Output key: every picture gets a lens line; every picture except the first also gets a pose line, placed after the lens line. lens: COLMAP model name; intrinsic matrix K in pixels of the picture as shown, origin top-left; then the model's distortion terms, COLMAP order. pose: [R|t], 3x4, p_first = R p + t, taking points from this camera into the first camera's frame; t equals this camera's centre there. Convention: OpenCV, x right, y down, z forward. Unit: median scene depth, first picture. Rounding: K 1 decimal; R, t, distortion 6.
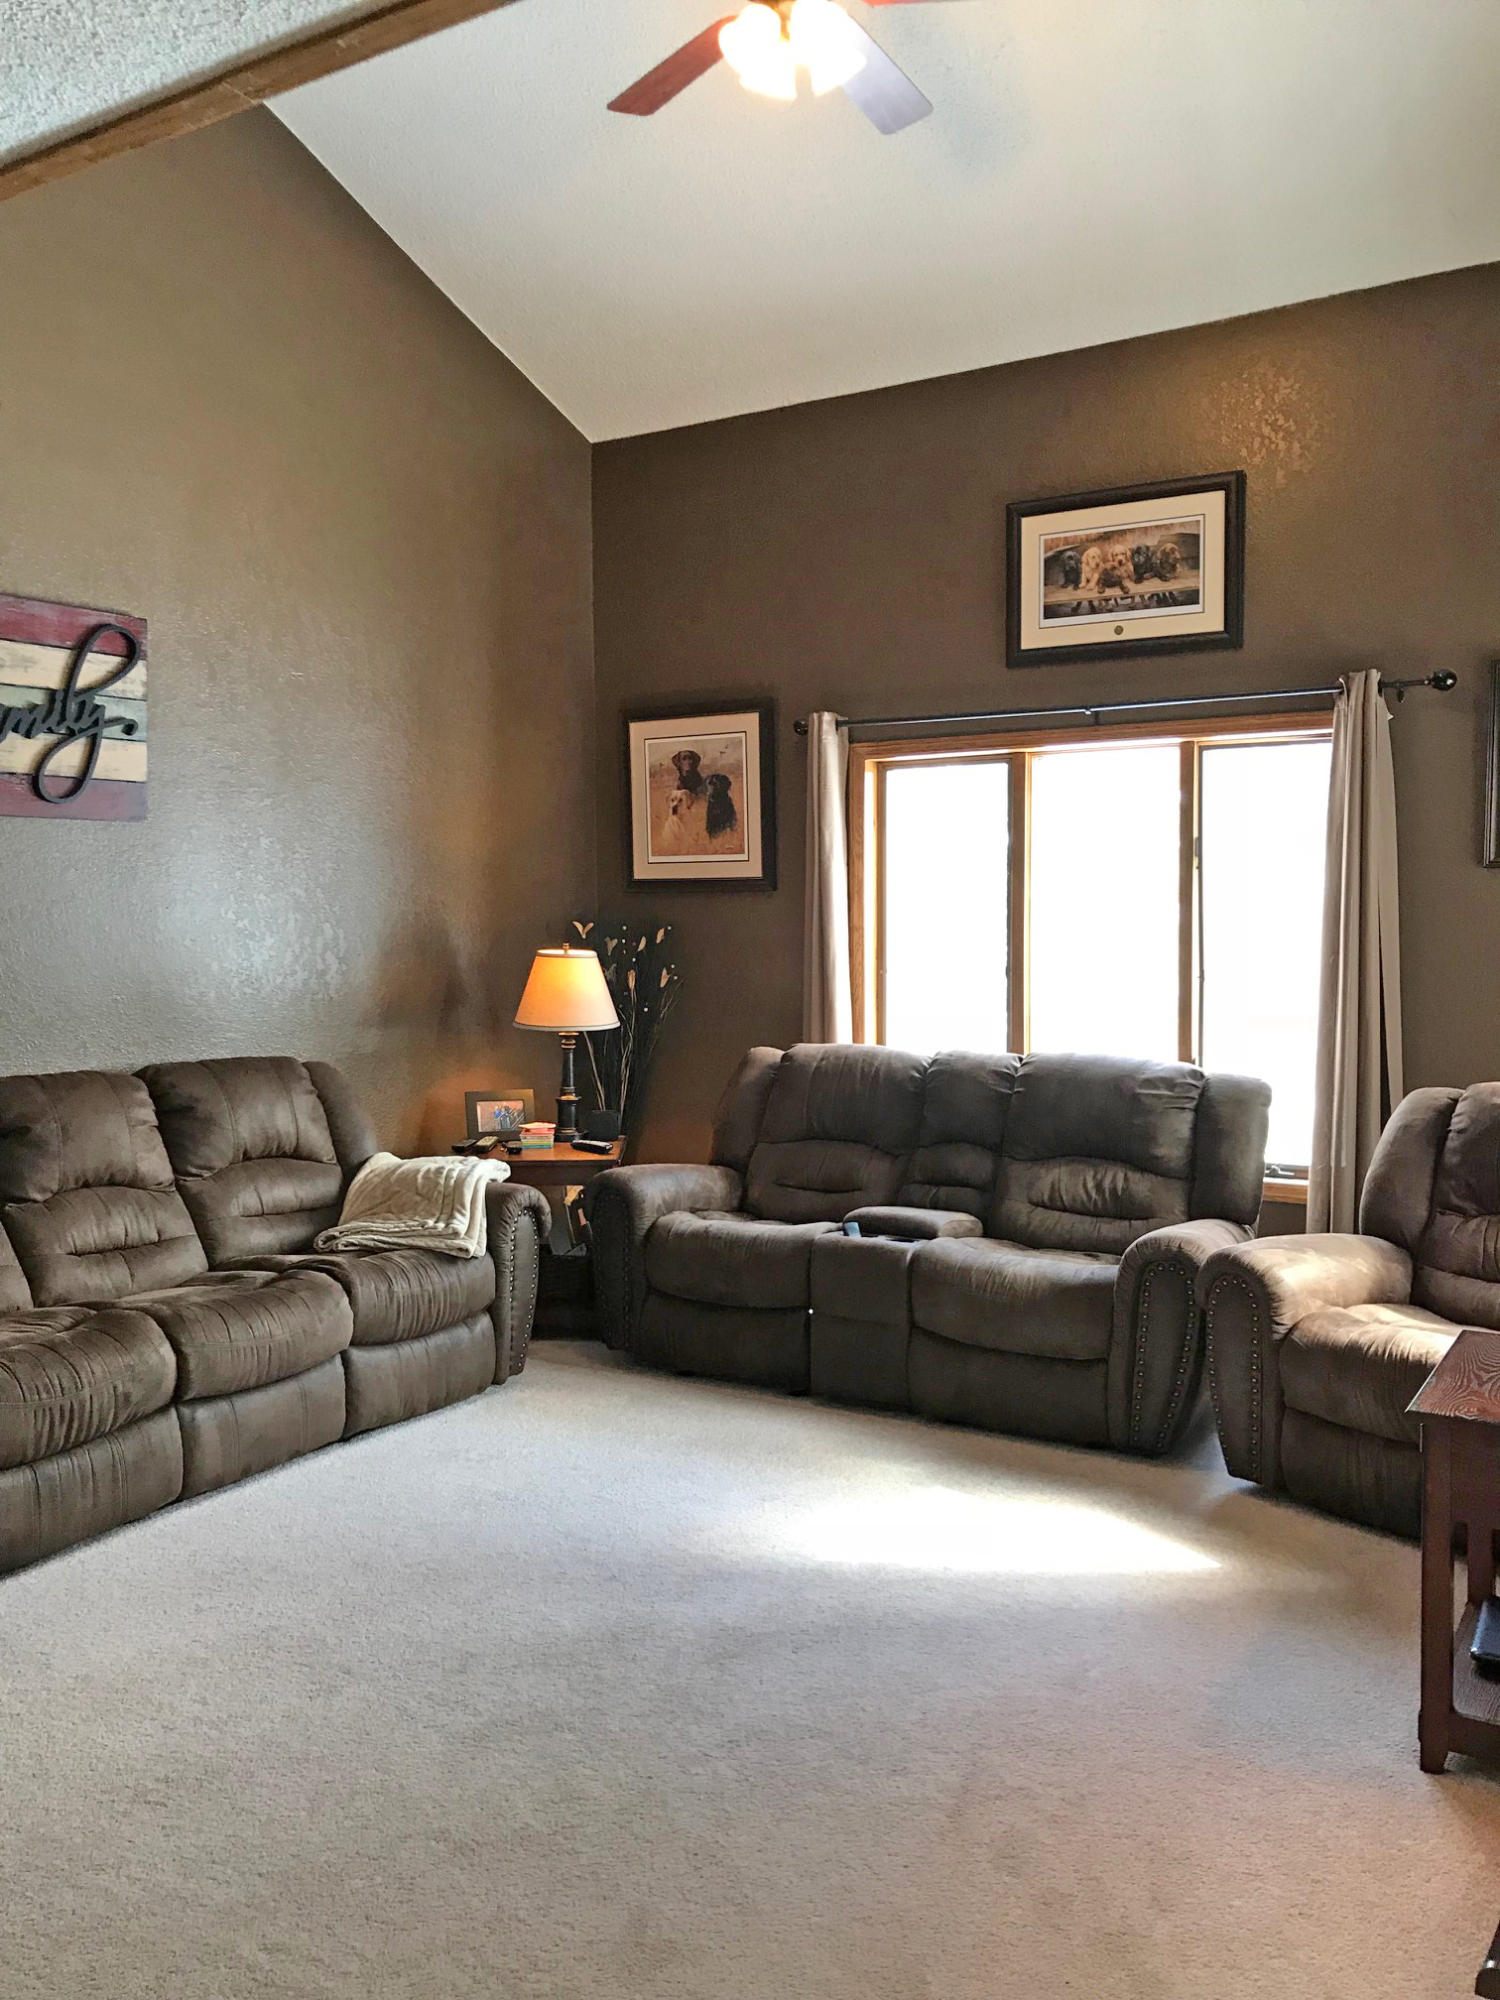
lens RADIAL K [[1659.1, 0, 753.4], [0, 1659.1, 1000.9], [0, 0, 1]] dist [0.026506, -0.022004]
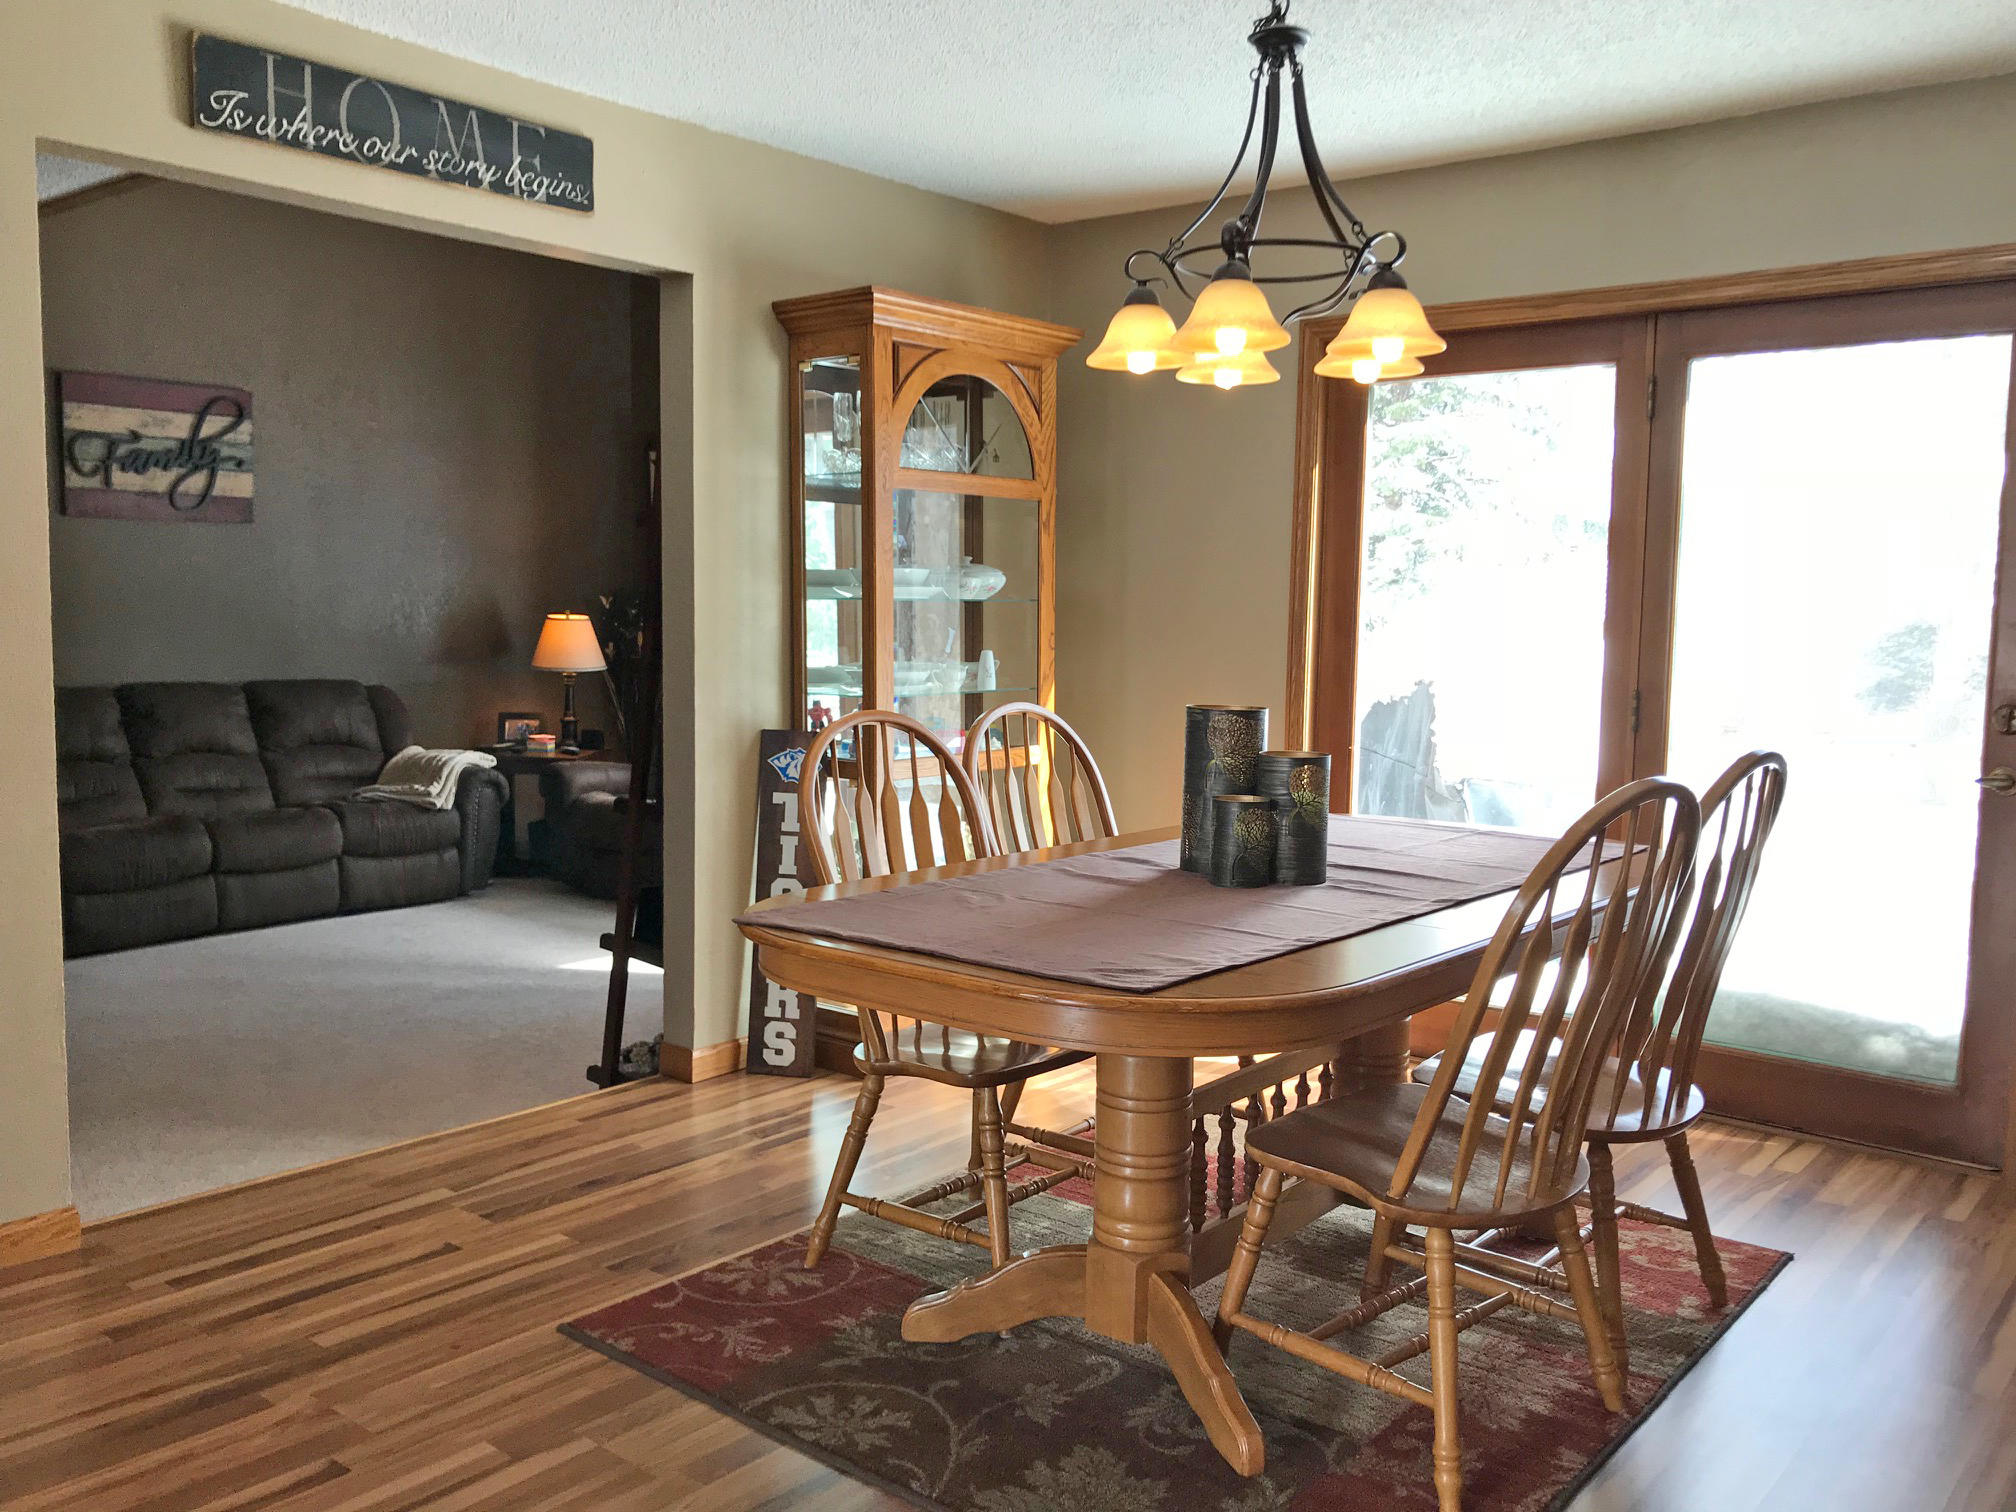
lens RADIAL K [[1672.4, 0, 1012.0], [0, 1672.4, 761.2], [0, 0, 1]] dist [0.026506, -0.022004]
pose [[0.993487, 0.035034, -0.108427, 0.533718], [-0.030201, 0.998489, 0.045903, 0.020801], [0.109871, -0.042329, 0.993044, -0.502039]]
